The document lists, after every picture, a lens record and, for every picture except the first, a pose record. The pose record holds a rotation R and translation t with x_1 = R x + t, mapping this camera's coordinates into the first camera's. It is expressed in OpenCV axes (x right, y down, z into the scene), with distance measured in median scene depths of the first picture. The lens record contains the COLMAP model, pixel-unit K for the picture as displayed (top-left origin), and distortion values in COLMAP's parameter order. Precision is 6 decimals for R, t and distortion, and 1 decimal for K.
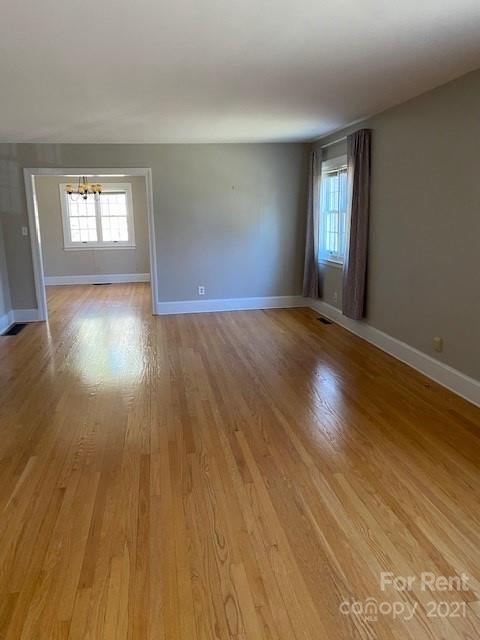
lens RADIAL K [[490.8, 0, 239.0], [0, 490.8, 318.3], [0, 0, 1]] dist [0.021068, -0.030447]
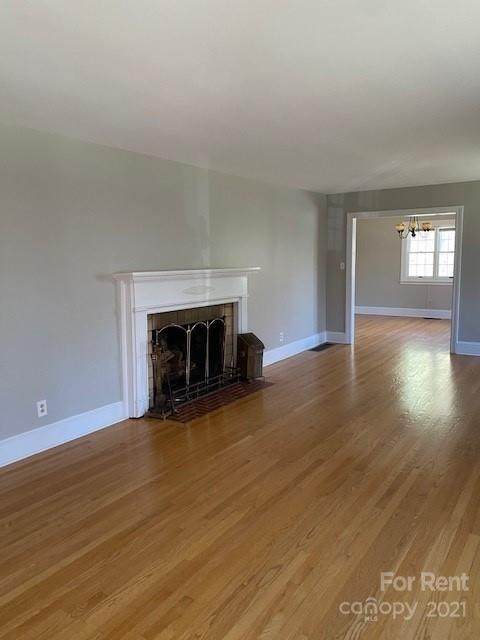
lens RADIAL K [[490.8, 0, 239.0], [0, 490.8, 318.3], [0, 0, 1]] dist [0.021068, -0.030447]
pose [[0.721544, 0.096166, -0.685657, 0.154720], [-0.140899, 0.989979, -0.009425, -0.005445], [0.677880, 0.103409, 0.727864, -0.006705]]
